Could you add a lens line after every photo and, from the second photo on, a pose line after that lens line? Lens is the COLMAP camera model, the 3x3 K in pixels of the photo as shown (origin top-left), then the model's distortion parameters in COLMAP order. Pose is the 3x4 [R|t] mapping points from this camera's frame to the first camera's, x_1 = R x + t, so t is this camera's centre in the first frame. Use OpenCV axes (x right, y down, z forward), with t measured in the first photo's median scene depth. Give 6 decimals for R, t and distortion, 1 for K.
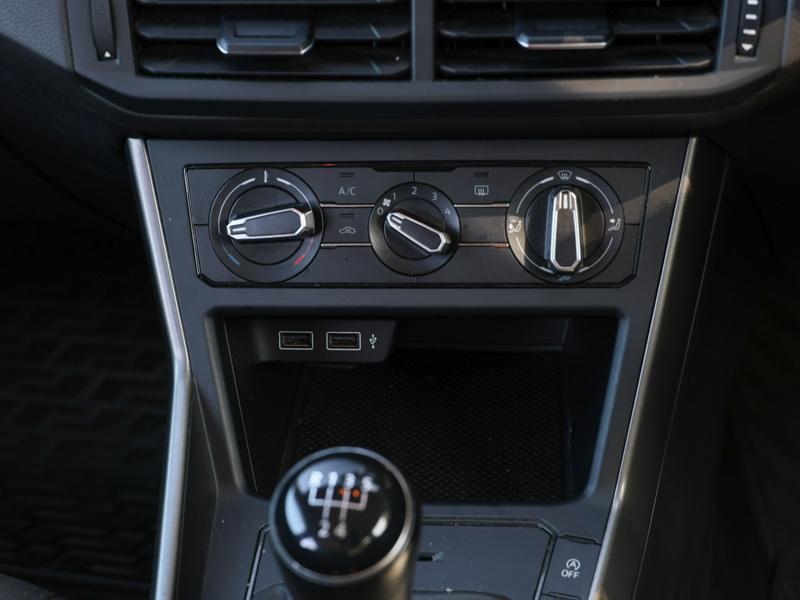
lens RADIAL K [[1574.7, 0, 400.0], [0, 1574.7, 300.0], [0, 0, 1]] dist [-0.018426, -0.272164]
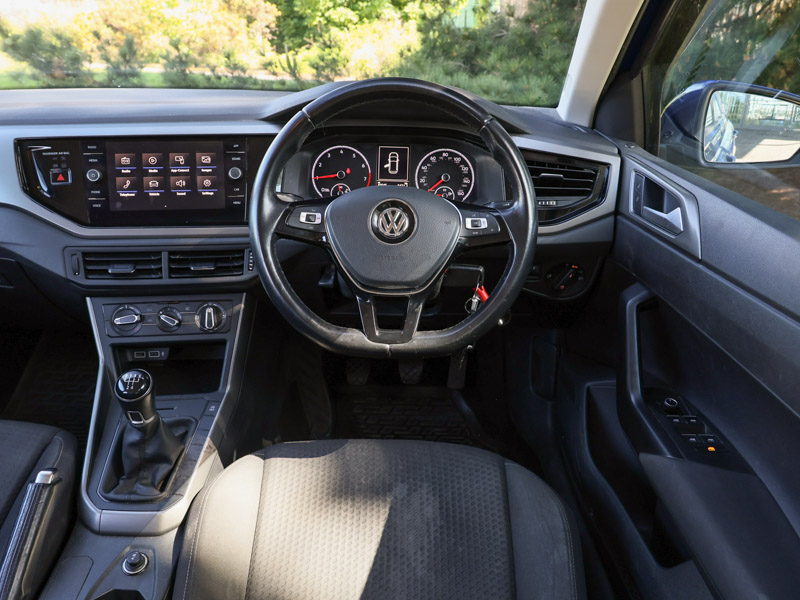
lens RADIAL K [[626.2, 0, 375.7], [0, 626.2, 301.6], [0, 0, 1]] dist [0.004032, 0.001828]
pose [[0.979484, -0.026286, 0.199798, 0.208004], [0.050362, 0.991925, -0.116394, 0.117553], [-0.195126, 0.124068, 0.972899, -0.570018]]
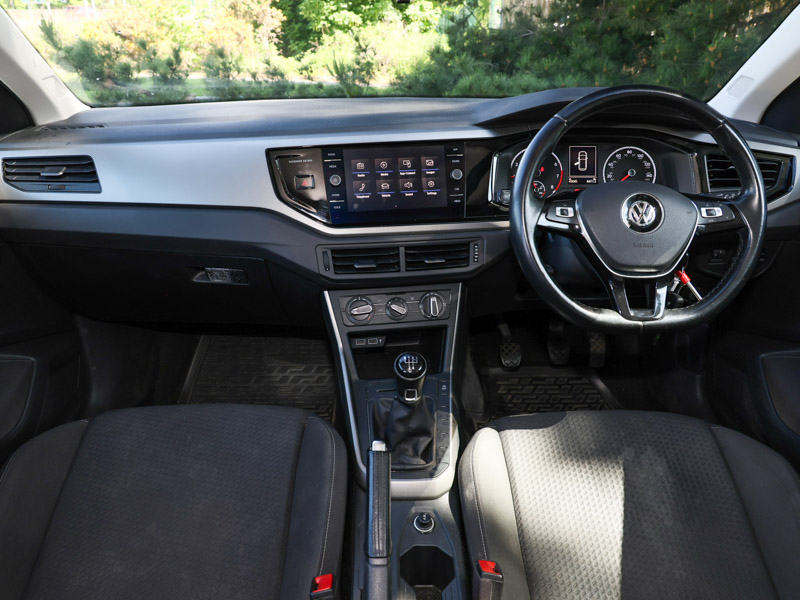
lens RADIAL K [[610.2, 0, 388.5], [0, 610.2, 300.7], [0, 0, 1]] dist [0.006869, 0.000073]
pose [[0.974453, -0.059259, 0.216635, -0.383328], [0.084396, 0.990487, -0.108686, 0.112735], [-0.208133, 0.124193, 0.970184, -0.572022]]
